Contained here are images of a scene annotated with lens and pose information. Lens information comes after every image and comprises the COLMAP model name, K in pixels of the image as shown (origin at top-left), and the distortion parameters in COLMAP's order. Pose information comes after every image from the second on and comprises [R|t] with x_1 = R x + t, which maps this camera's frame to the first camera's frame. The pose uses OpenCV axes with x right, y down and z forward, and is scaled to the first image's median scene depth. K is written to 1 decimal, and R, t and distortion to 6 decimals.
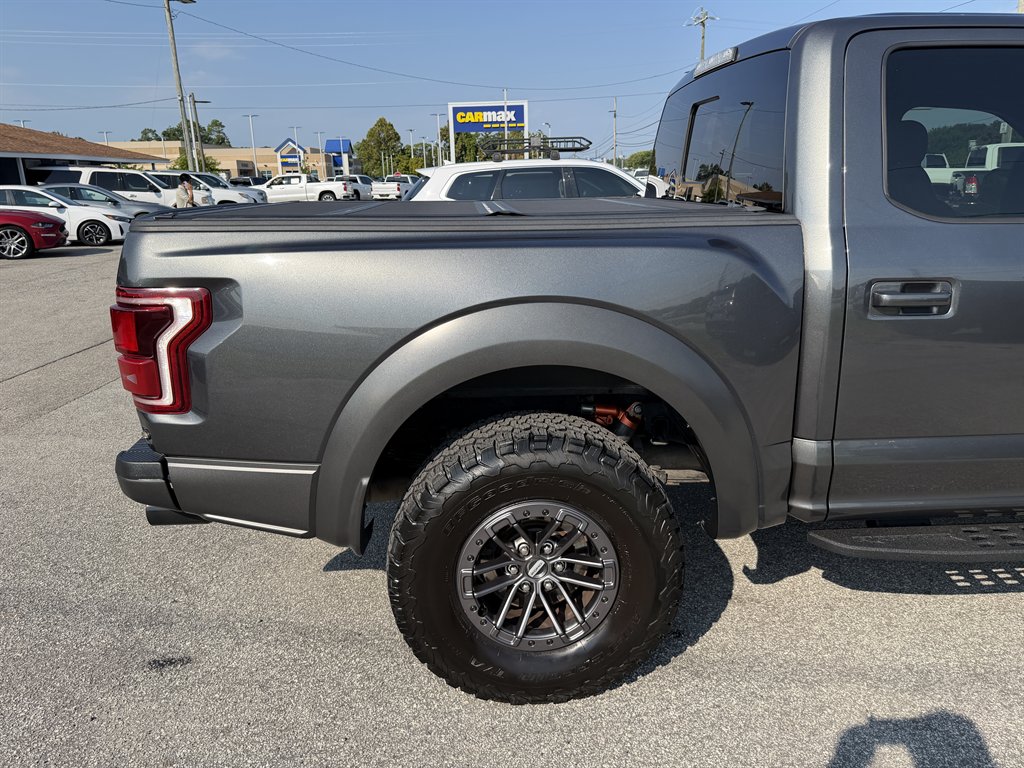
lens RADIAL K [[726.9, 0, 505.0], [0, 726.9, 386.2], [0, 0, 1]] dist [-0.001875, -0.004814]
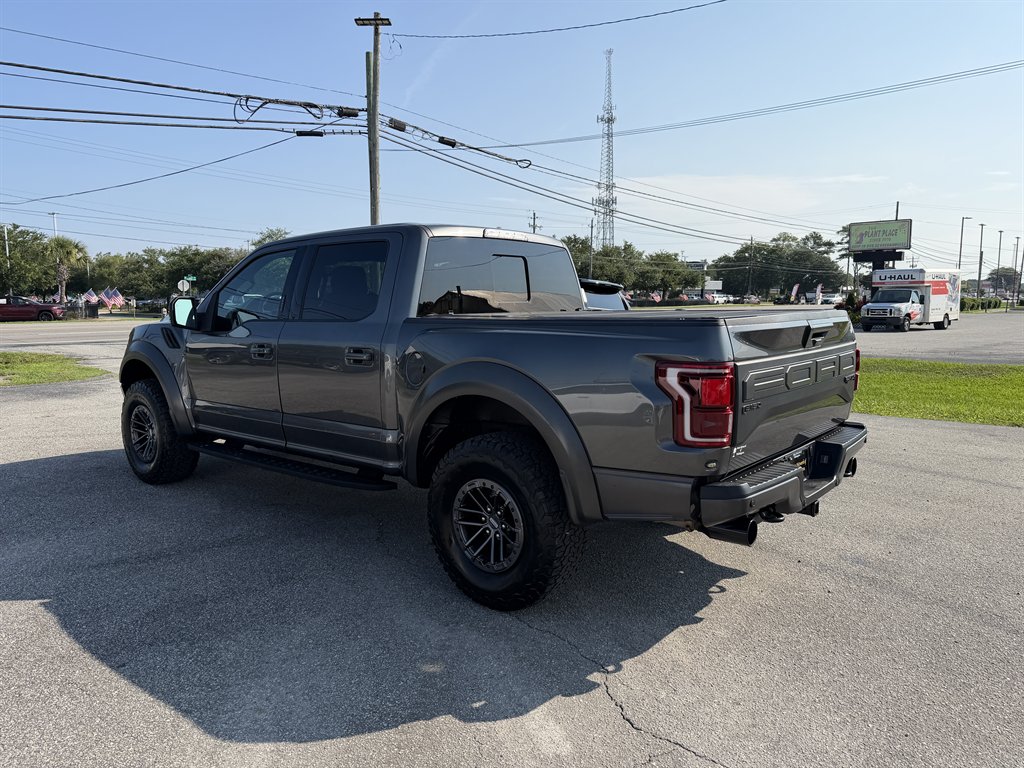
lens RADIAL K [[717.3, 0, 525.6], [0, 717.3, 383.9], [0, 0, 1]] dist [0.029633, -0.006774]
pose [[-0.734155, -0.052743, 0.676930, -0.121160], [0.204950, 0.933261, 0.294991, -0.080851], [-0.647311, 0.355306, -0.674349, 0.299037]]
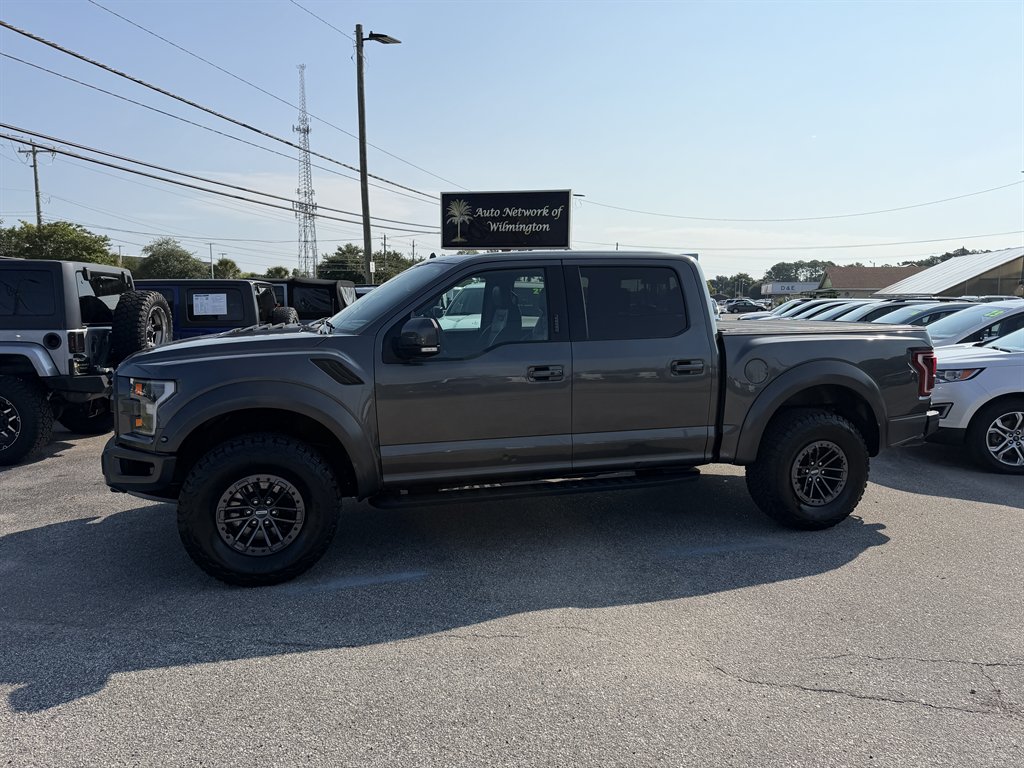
lens RADIAL K [[726.5, 0, 516.3], [0, 726.5, 385.0], [0, 0, 1]] dist [0.058988, -0.069346]
pose [[-0.969077, 0.045219, -0.242581, 0.159739], [-0.050941, 0.925229, 0.375973, -0.118010], [0.241444, 0.376704, -0.894315, 0.389519]]
